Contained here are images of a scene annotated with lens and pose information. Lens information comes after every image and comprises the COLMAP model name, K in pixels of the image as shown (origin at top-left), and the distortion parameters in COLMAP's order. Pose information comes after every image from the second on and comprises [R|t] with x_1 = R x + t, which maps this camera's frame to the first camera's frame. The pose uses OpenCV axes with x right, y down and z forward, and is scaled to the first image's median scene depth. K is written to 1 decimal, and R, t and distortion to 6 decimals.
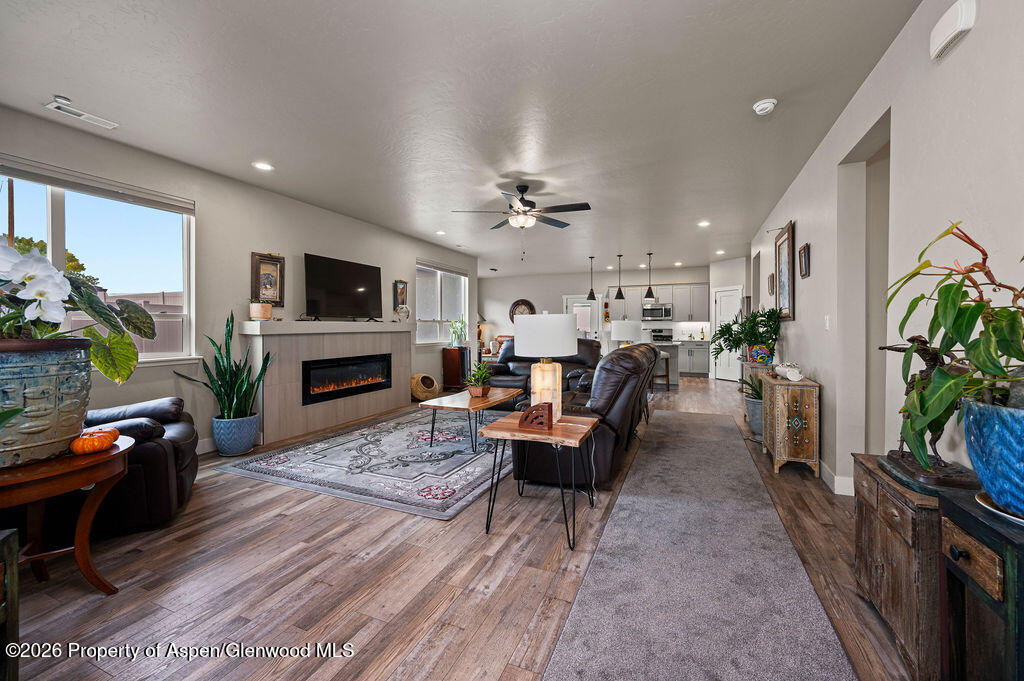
lens RADIAL K [[409.3, 0, 515.3], [0, 409.3, 329.0], [0, 0, 1]] dist [-0.000257, -0.000028]
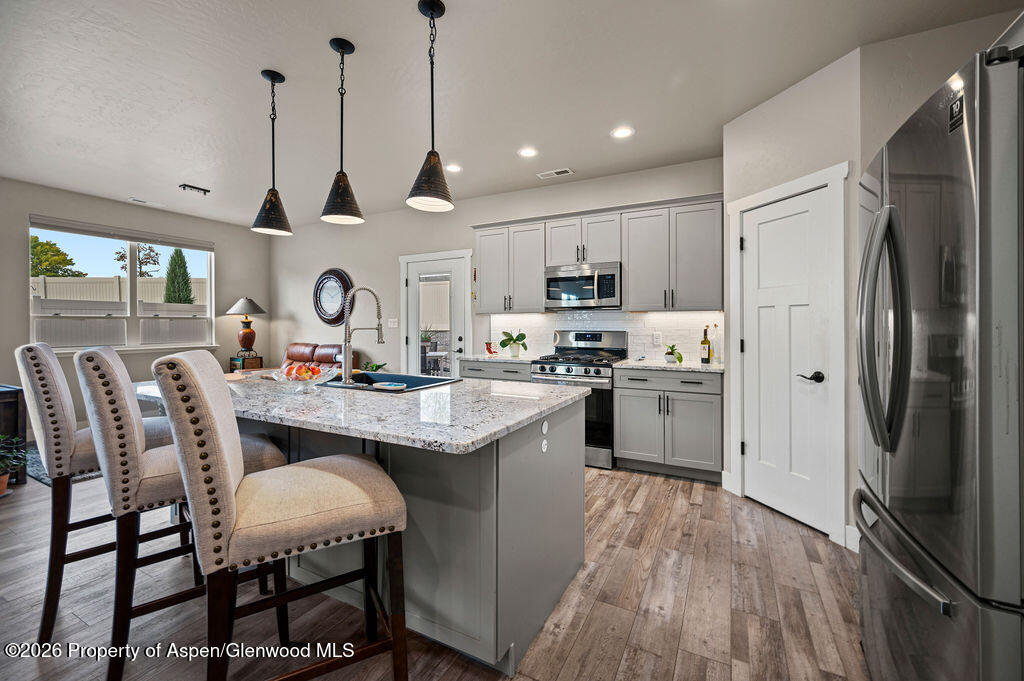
lens RADIAL K [[420.8, 0, 513.7], [0, 420.8, 322.4], [0, 0, 1]] dist [0.002596, 0.000300]
pose [[0.996806, -0.000467, -0.079857, 0.553918], [-0.000322, 0.999951, -0.009862, -0.008172], [0.079857, 0.009856, 0.996758, 1.084274]]
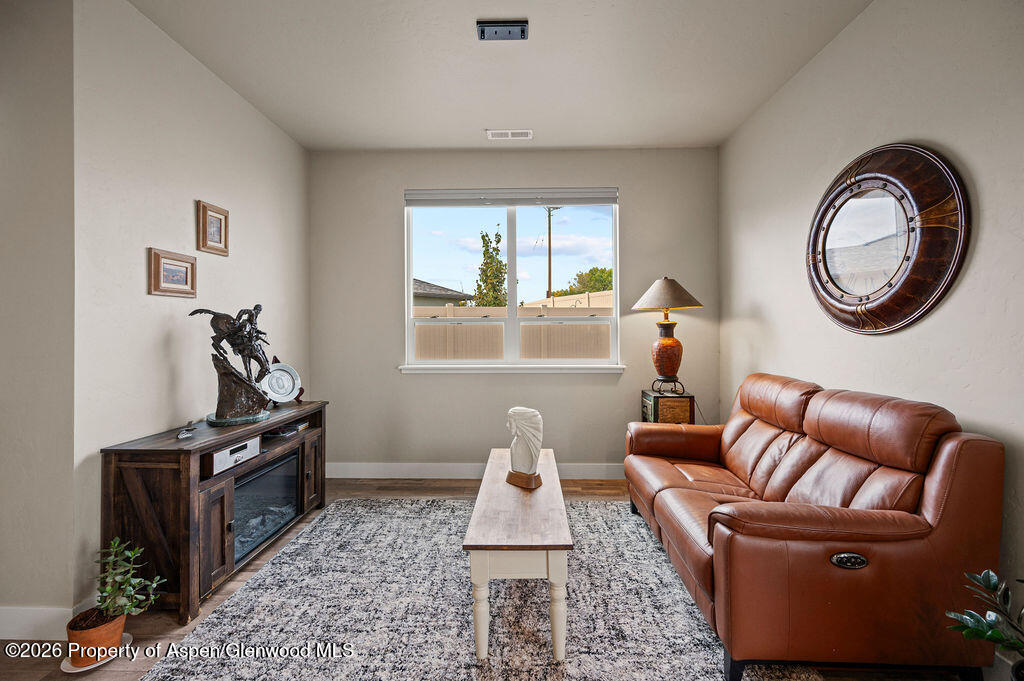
lens RADIAL K [[411.7, 0, 514.2], [0, 411.7, 331.2], [0, 0, 1]] dist [-0.008402, -0.000024]
pose [[0.370930, -0.001084, -0.928660, 0.226424], [-0.002206, 0.999995, -0.002048, -0.009474], [0.928658, 0.002809, 0.370926, 1.694920]]
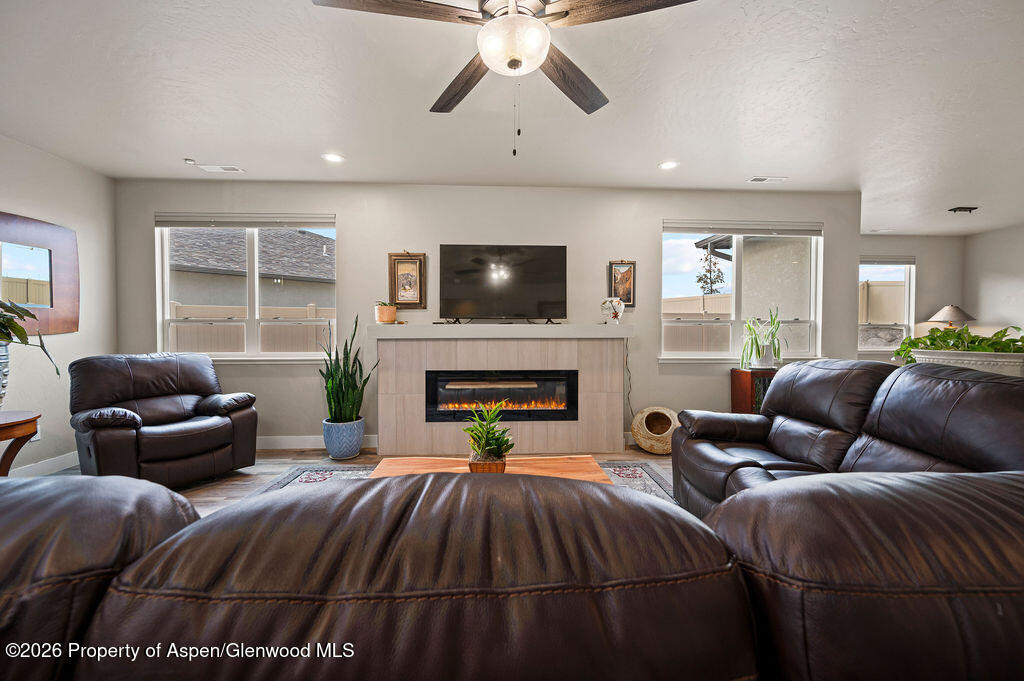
lens RADIAL K [[408.1, 0, 516.9], [0, 408.1, 338.6], [0, 0, 1]] dist [-0.000422, -0.000036]
pose [[0.439138, 0.020183, -0.898193, 0.261887], [-0.007464, 0.999795, 0.018816, -0.004946], [0.898389, -0.001559, 0.439198, 0.620900]]
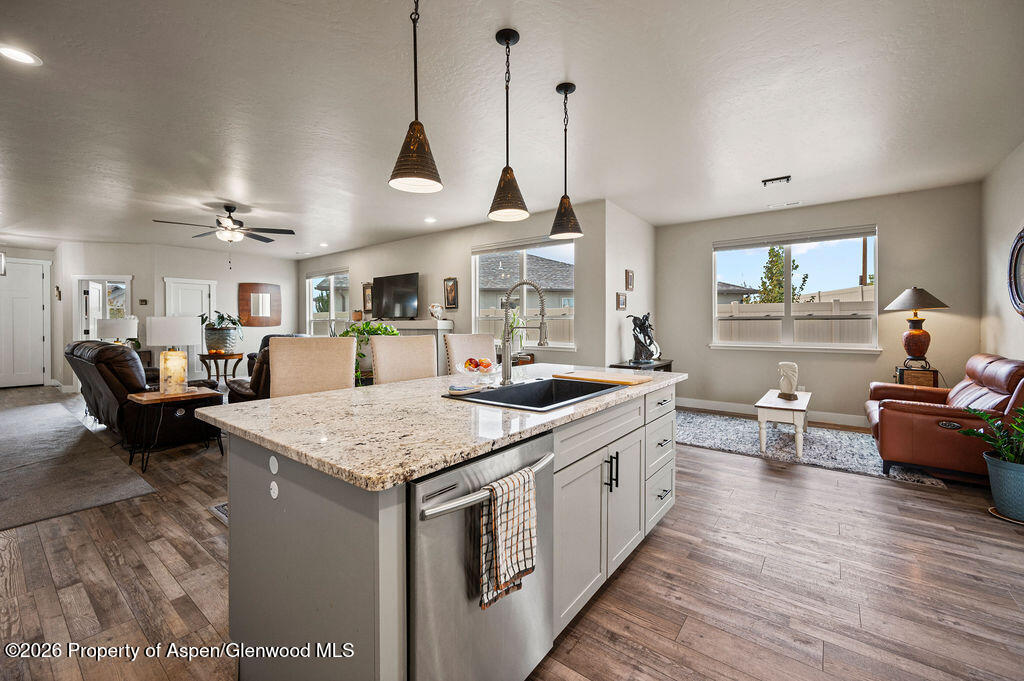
lens RADIAL K [[412.3, 0, 513.2], [0, 412.3, 325.7], [0, 0, 1]] dist [0.000522, -0.000191]
pose [[-0.248811, 0.003695, -0.968545, 0.718459], [-0.005145, 0.999974, 0.005137, -0.009724], [0.968538, 0.006262, -0.248786, 1.547475]]
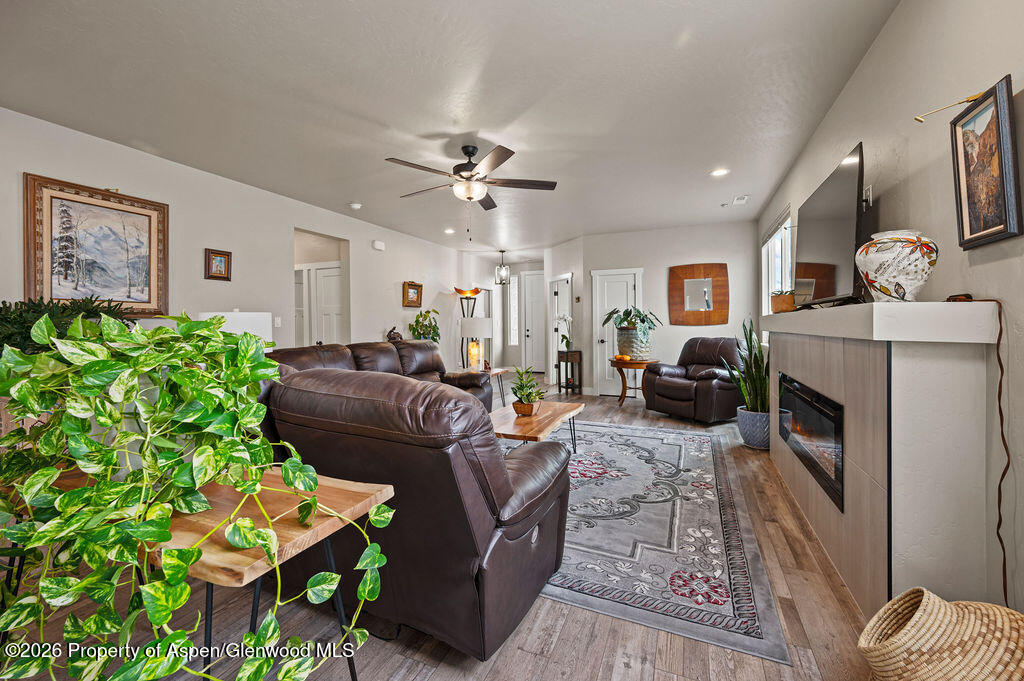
lens RADIAL K [[414.5, 0, 520.1], [0, 414.5, 326.8], [0, 0, 1]] dist [-0.002835, -0.000254]
pose [[-0.999914, 0.004798, -0.012168, -0.050820], [0.004622, 0.999885, 0.014432, -0.007694], [0.012236, 0.014375, -0.999822, 1.336284]]
